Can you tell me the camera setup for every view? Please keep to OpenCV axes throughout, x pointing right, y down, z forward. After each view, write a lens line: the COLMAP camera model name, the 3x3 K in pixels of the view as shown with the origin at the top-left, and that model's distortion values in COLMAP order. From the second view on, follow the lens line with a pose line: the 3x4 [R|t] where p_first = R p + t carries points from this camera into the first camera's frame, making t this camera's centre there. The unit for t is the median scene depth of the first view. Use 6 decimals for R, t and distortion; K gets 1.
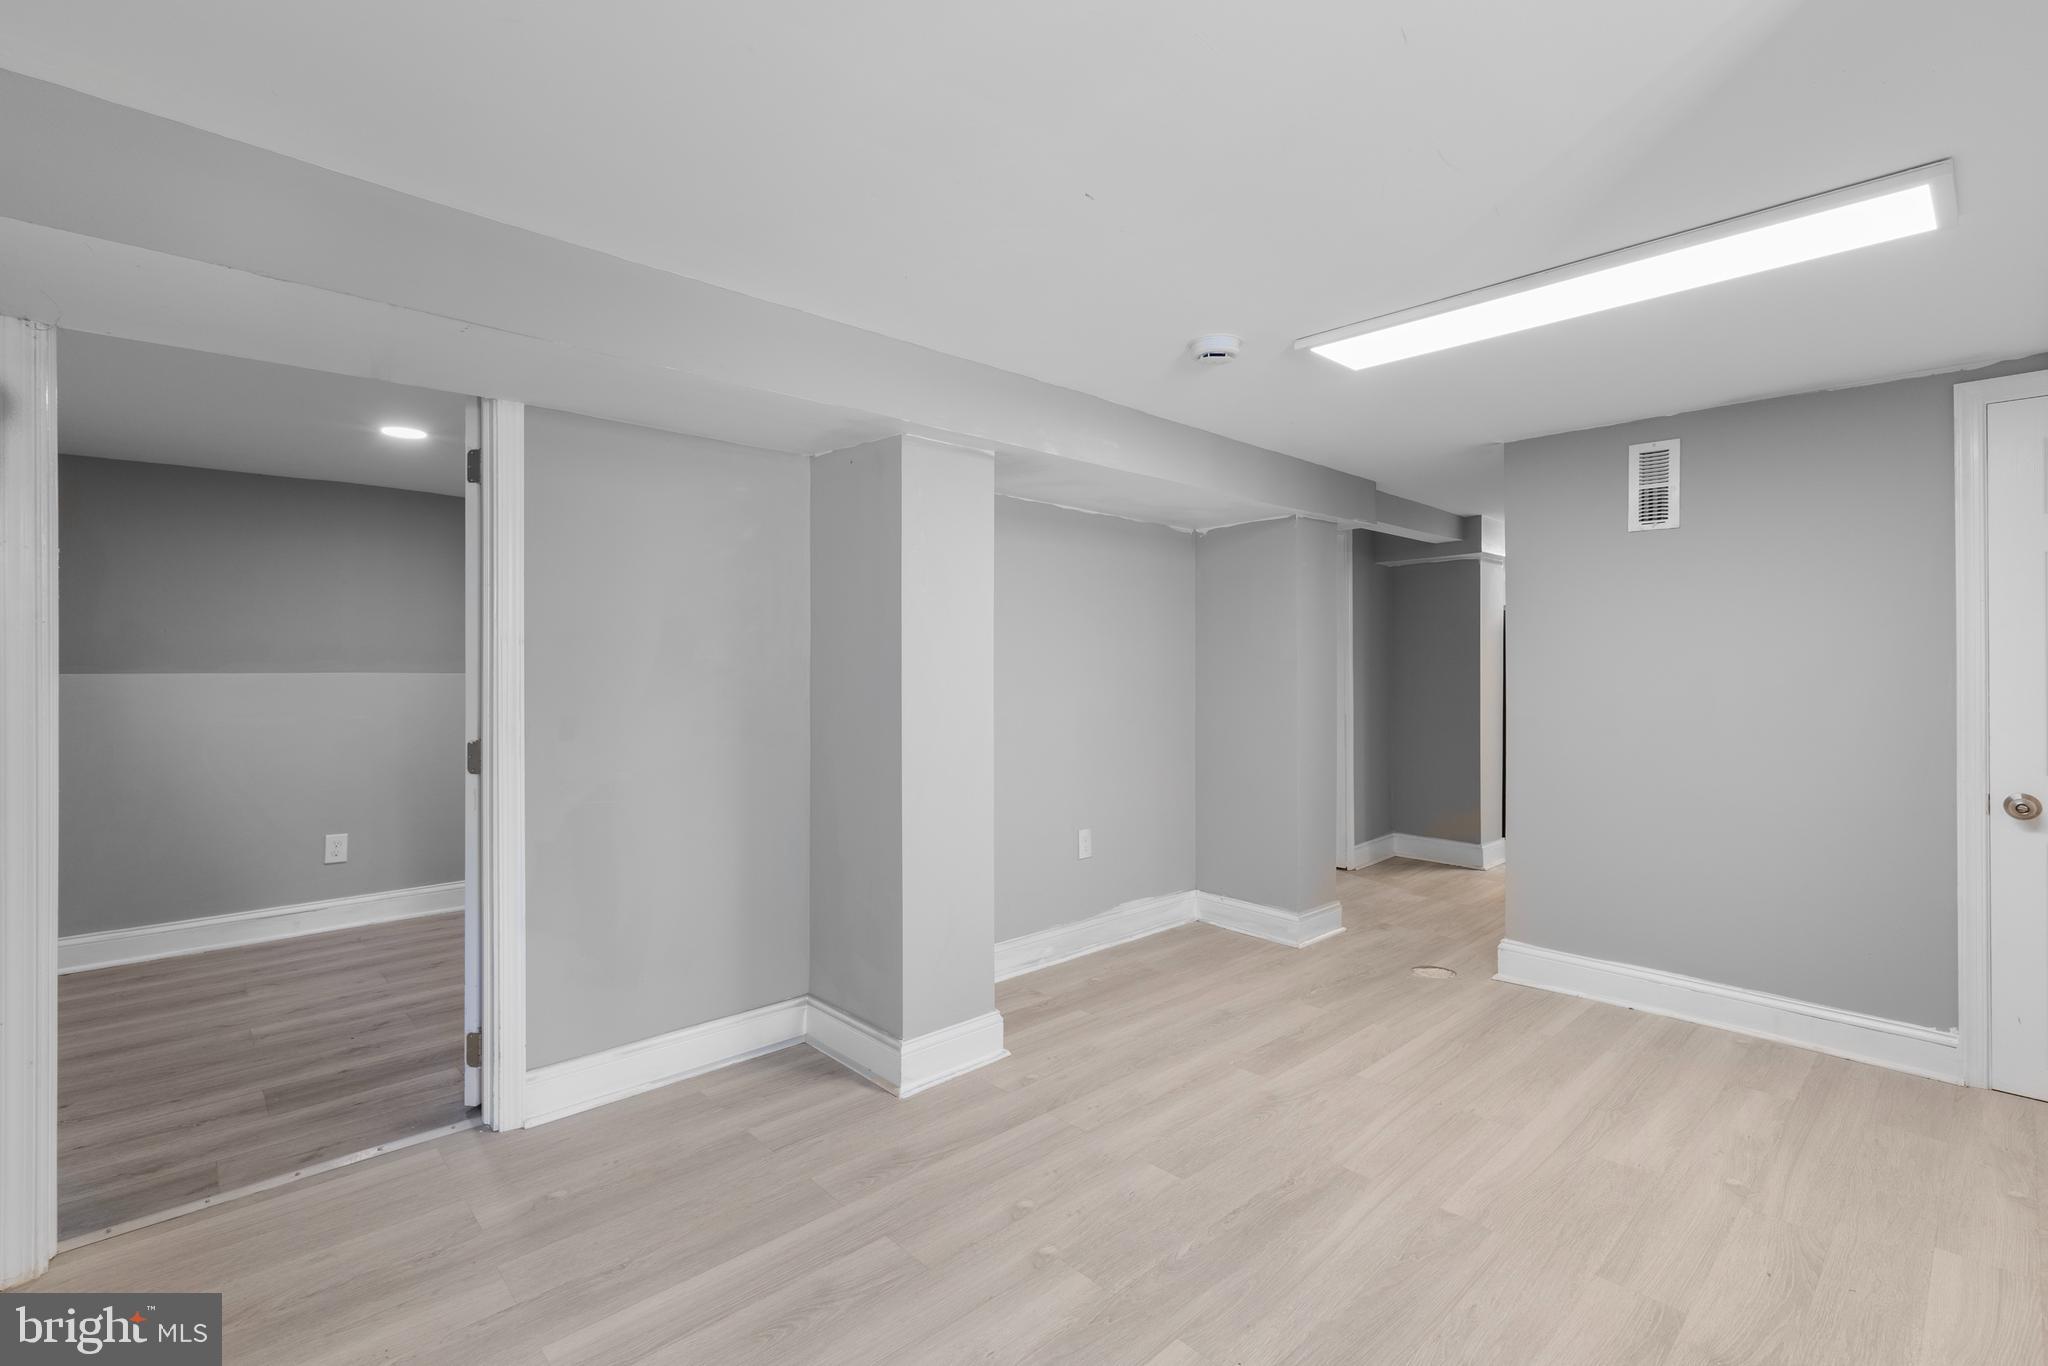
lens RADIAL K [[909.8, 0, 1024.2], [0, 909.8, 666.7], [0, 0, 1]] dist [-0.002434, -0.000051]
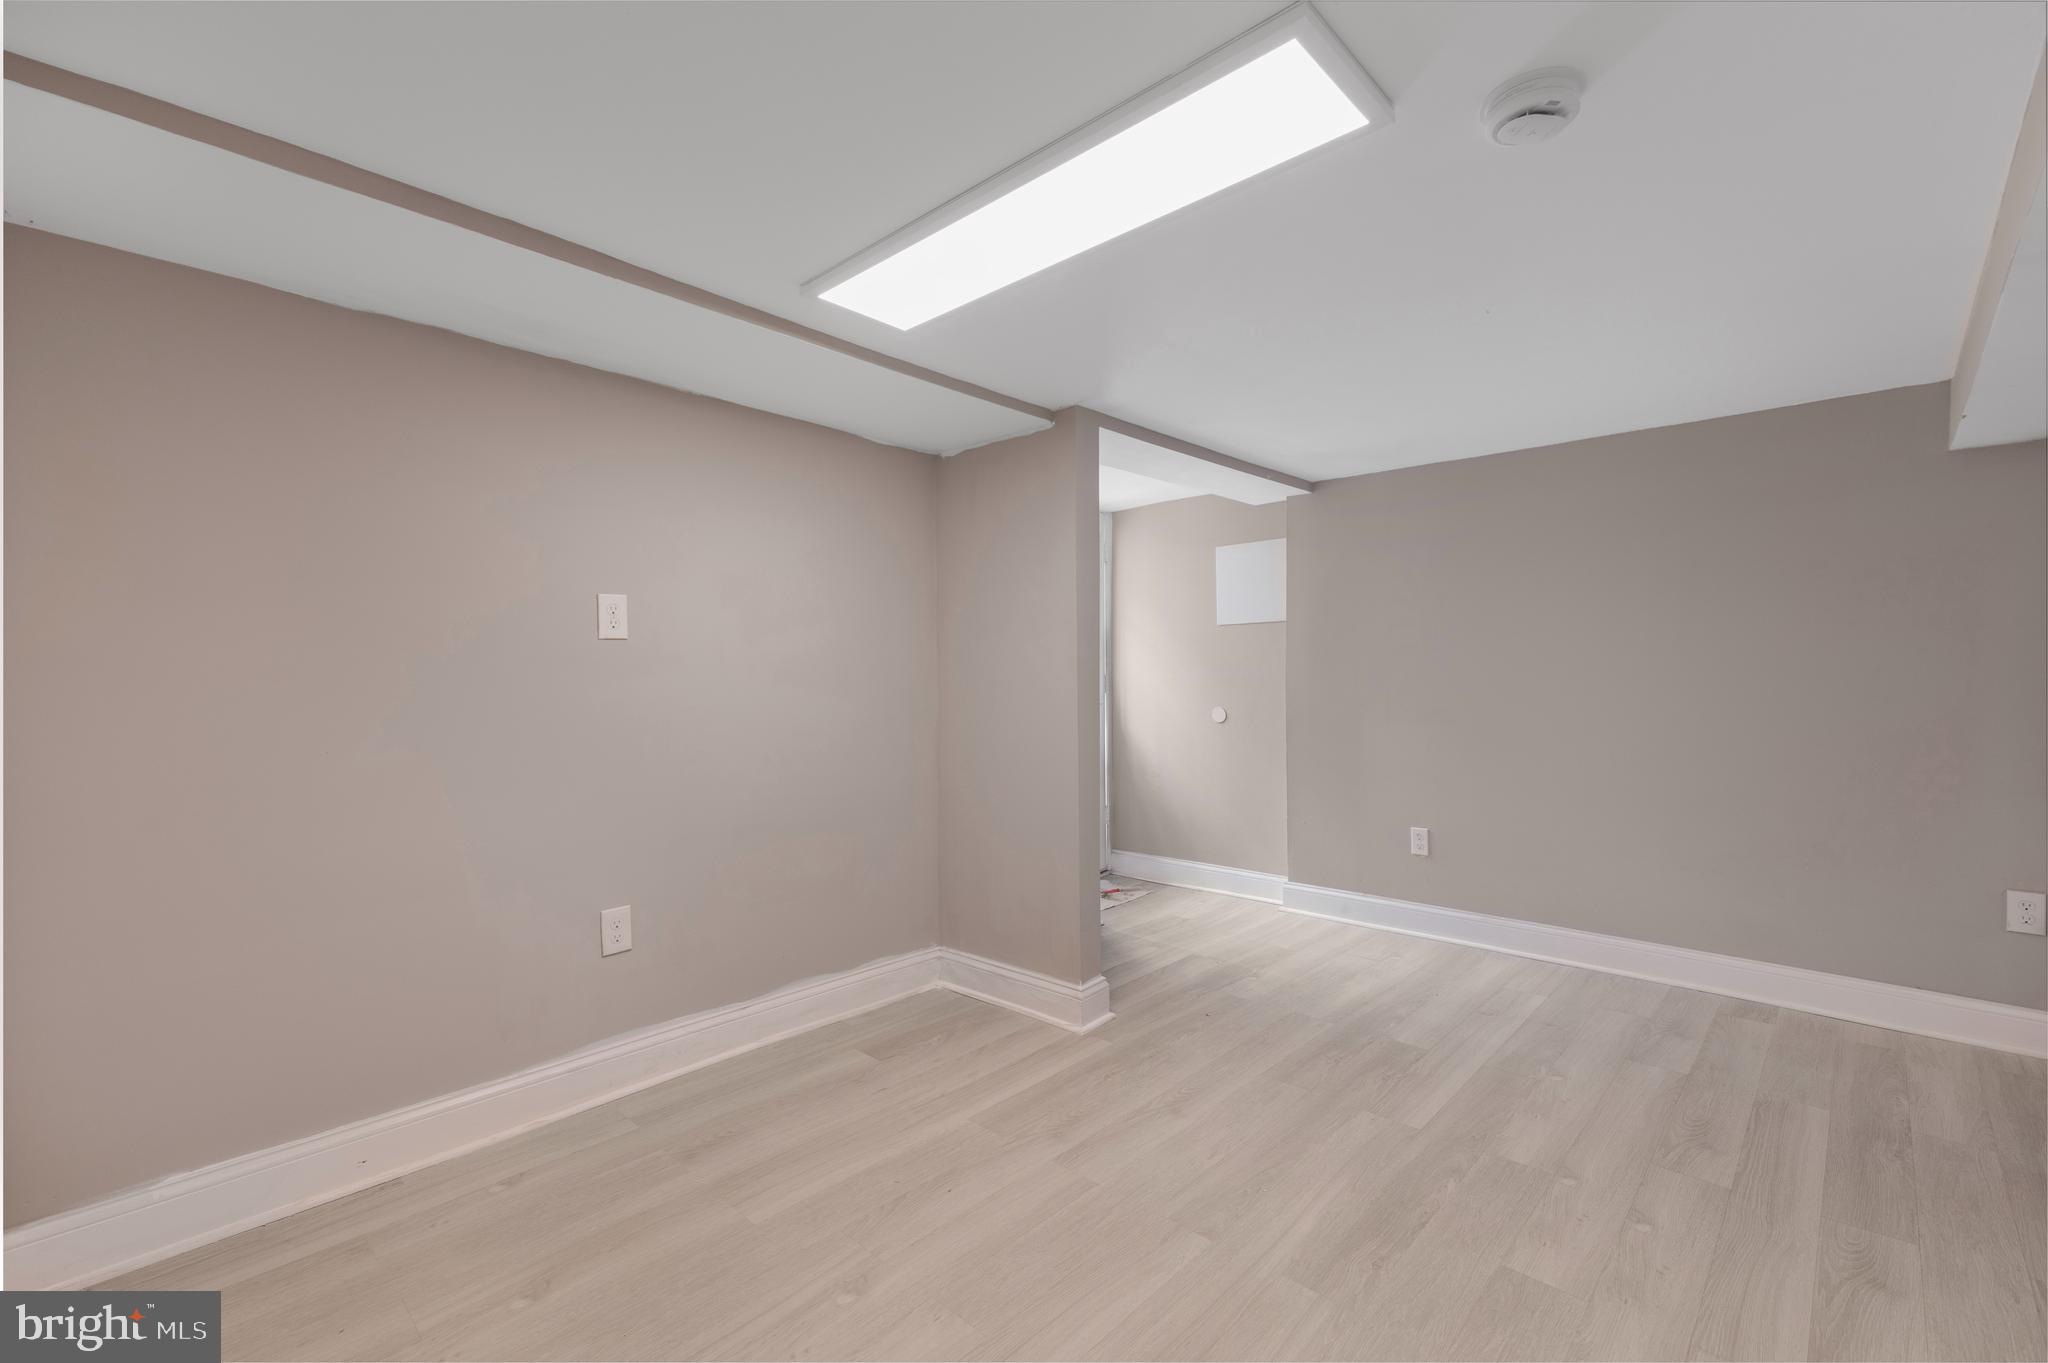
lens RADIAL K [[909.8, 0, 1023.0], [0, 909.8, 672.2], [0, 0, 1]] dist [-0.002434, -0.000051]
pose [[-0.997718, 0.011106, -0.066600, 0.716380], [0.010872, 0.999933, 0.003880, 0.005375], [0.066639, 0.003147, -0.997772, 1.941213]]
